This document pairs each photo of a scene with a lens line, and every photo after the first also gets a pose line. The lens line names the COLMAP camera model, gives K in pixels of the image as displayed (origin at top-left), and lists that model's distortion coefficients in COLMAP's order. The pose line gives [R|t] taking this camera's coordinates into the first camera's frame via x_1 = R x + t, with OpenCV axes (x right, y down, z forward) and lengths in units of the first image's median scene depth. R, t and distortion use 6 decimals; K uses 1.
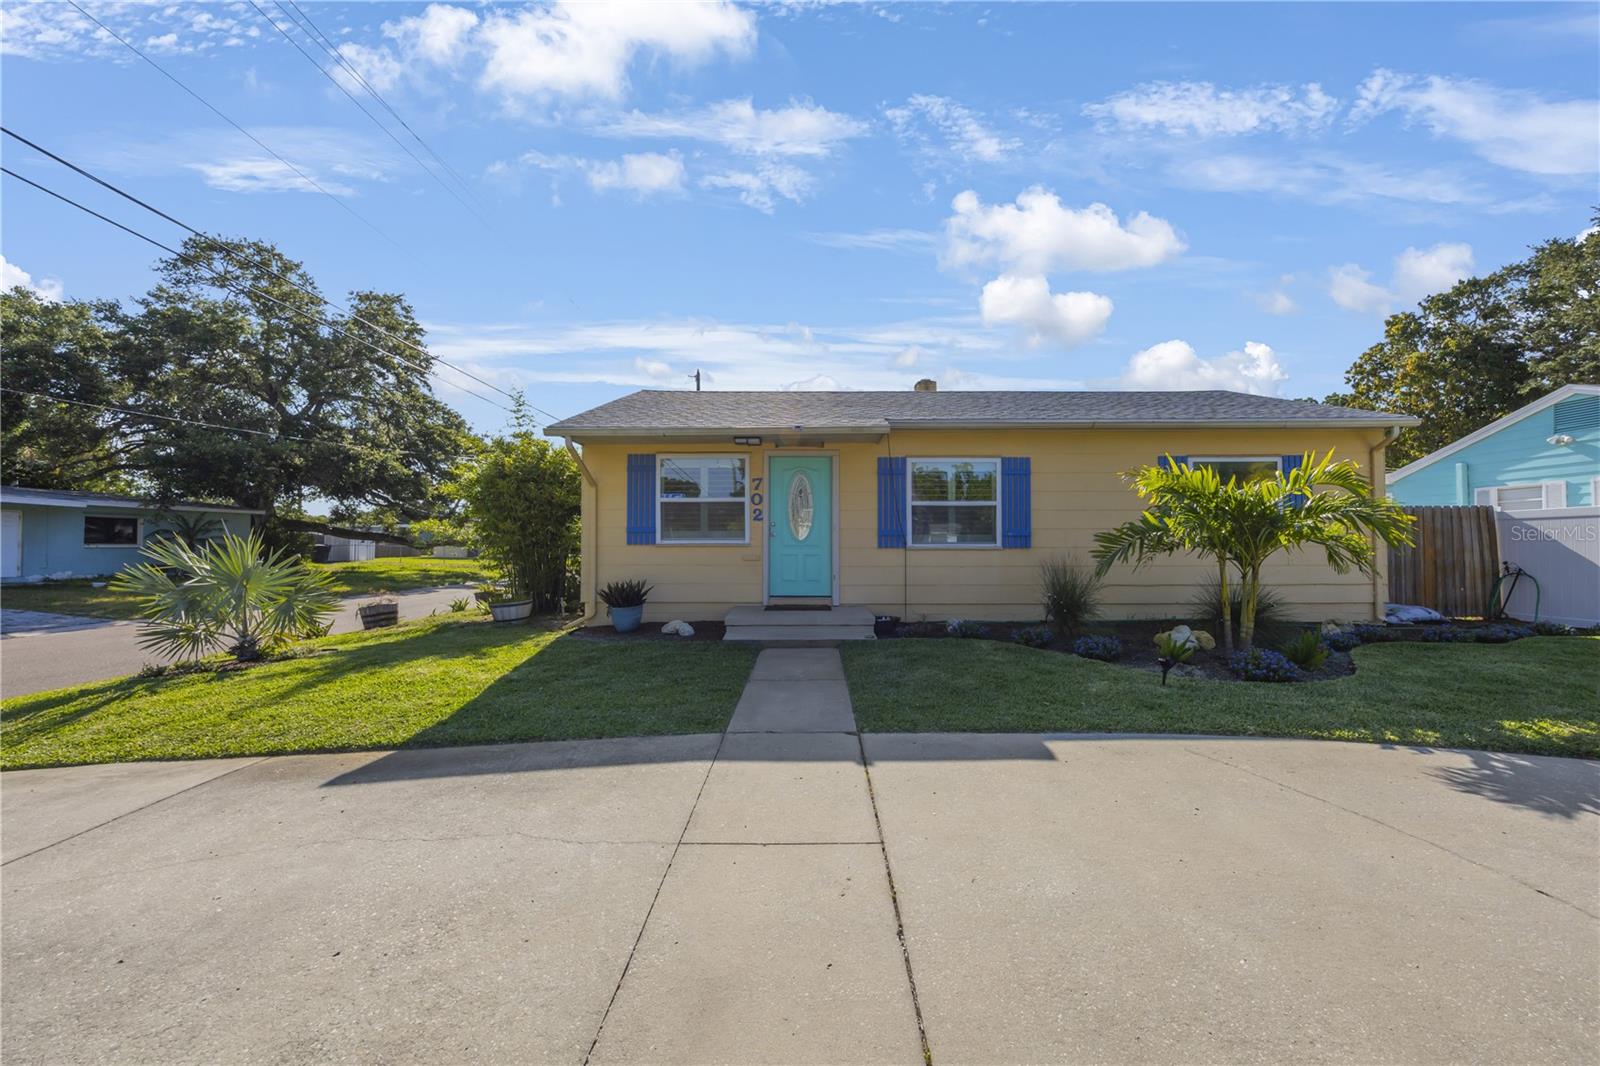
lens RADIAL K [[640.4, 0, 805.8], [0, 640.4, 535.7], [0, 0, 1]] dist [-0.003043, 0.000849]
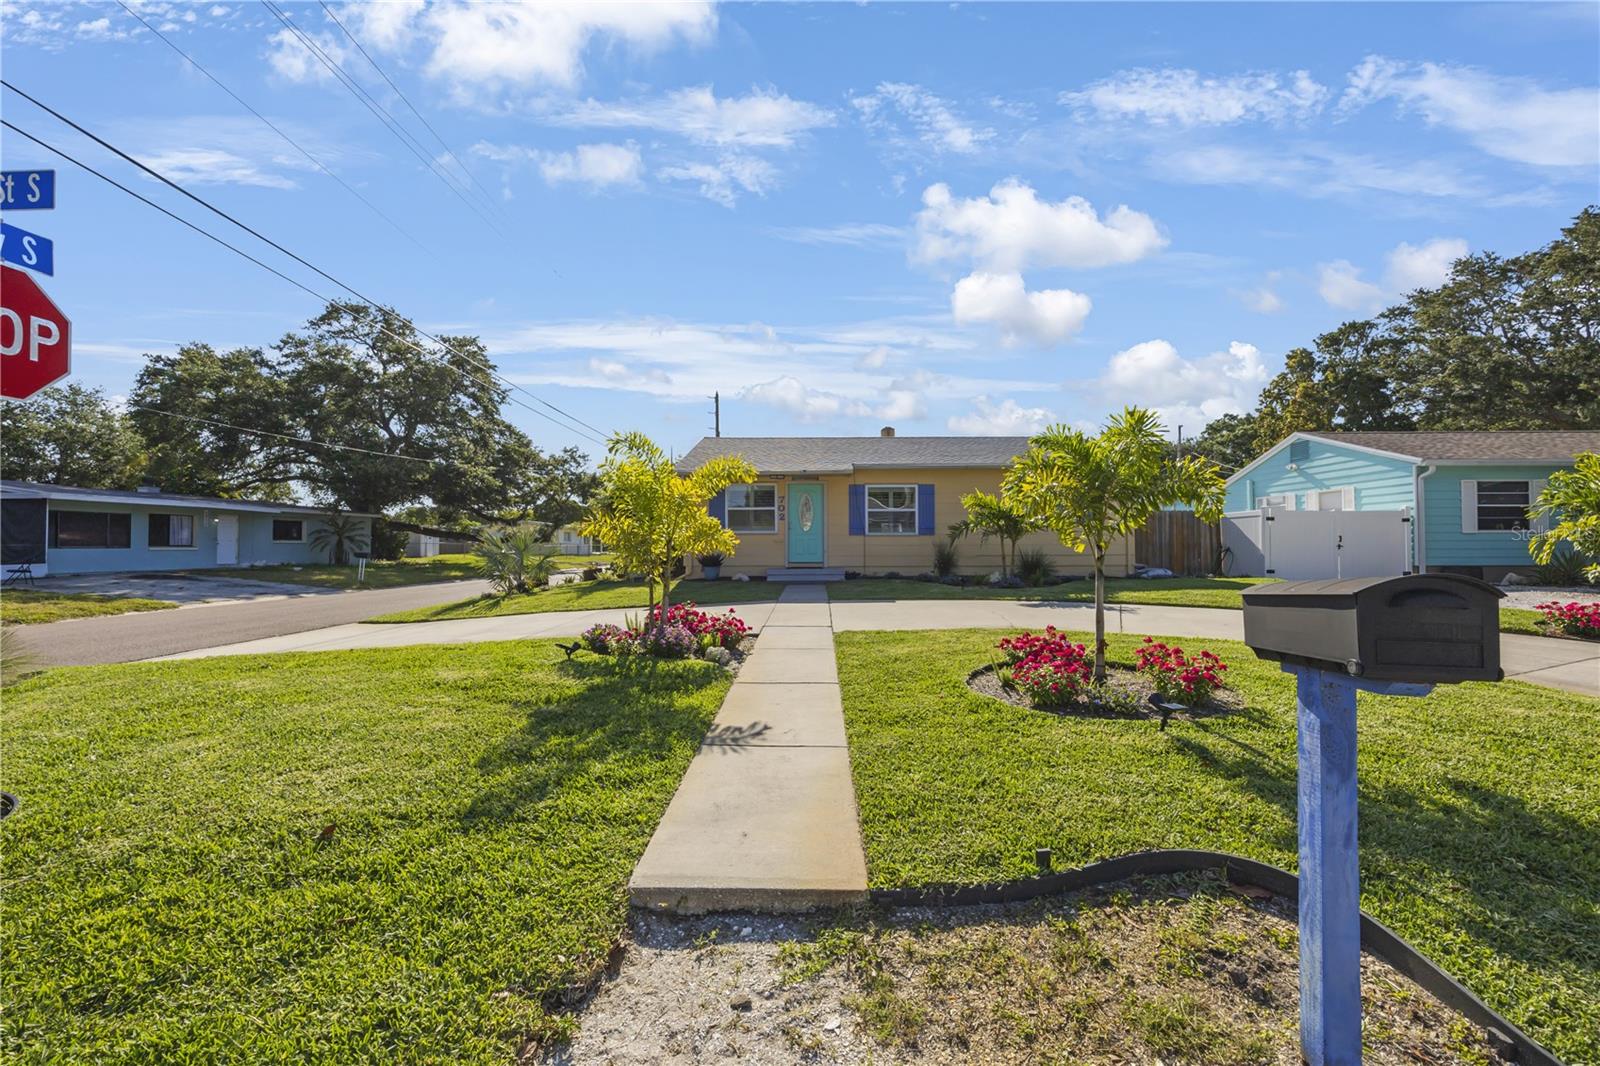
lens RADIAL K [[640.4, 0, 803.3], [0, 640.4, 541.4], [0, 0, 1]] dist [-0.003043, 0.000849]
pose [[0.999945, -0.003024, -0.010021, 0.002308], [0.003098, 0.999968, 0.007385, 0.022295], [0.009998, -0.007415, 0.999923, -0.785405]]
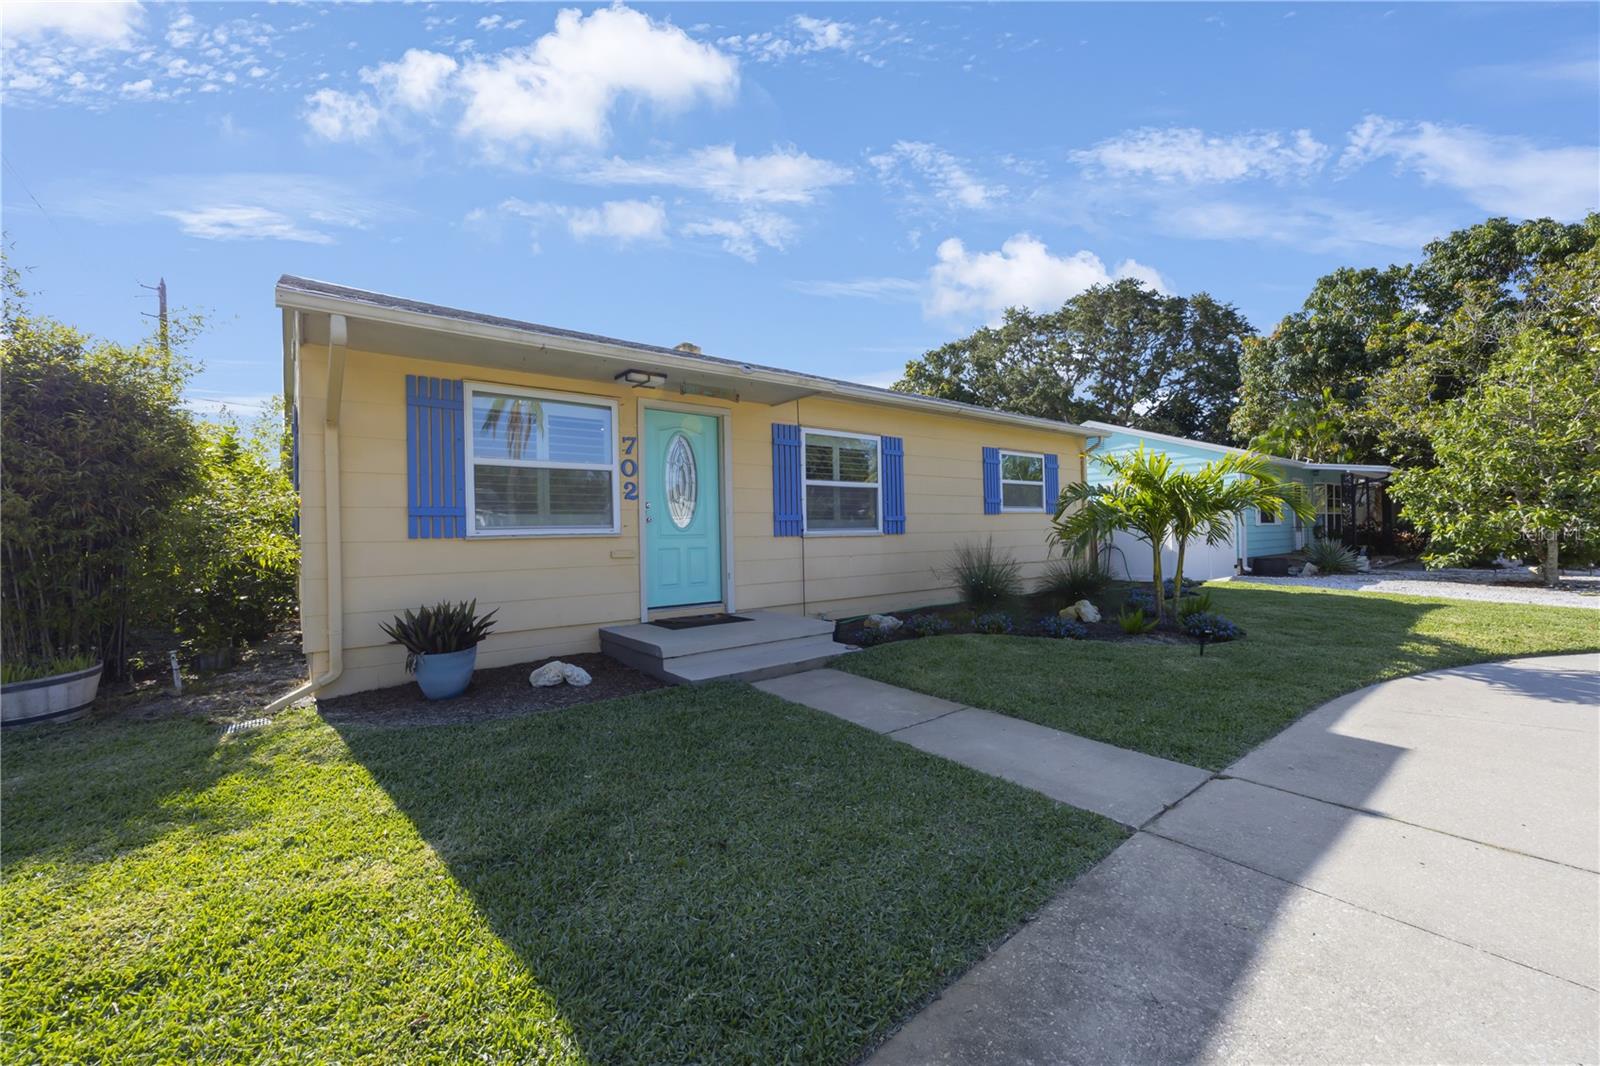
lens RADIAL K [[640.4, 0, 810.1], [0, 640.4, 536.0], [0, 0, 1]] dist [-0.003043, 0.000849]
pose [[0.775523, -0.017932, 0.631065, -0.352608], [0.013515, 0.999839, 0.011803, 0.009692], [-0.631175, -0.000625, 0.775640, 0.347261]]
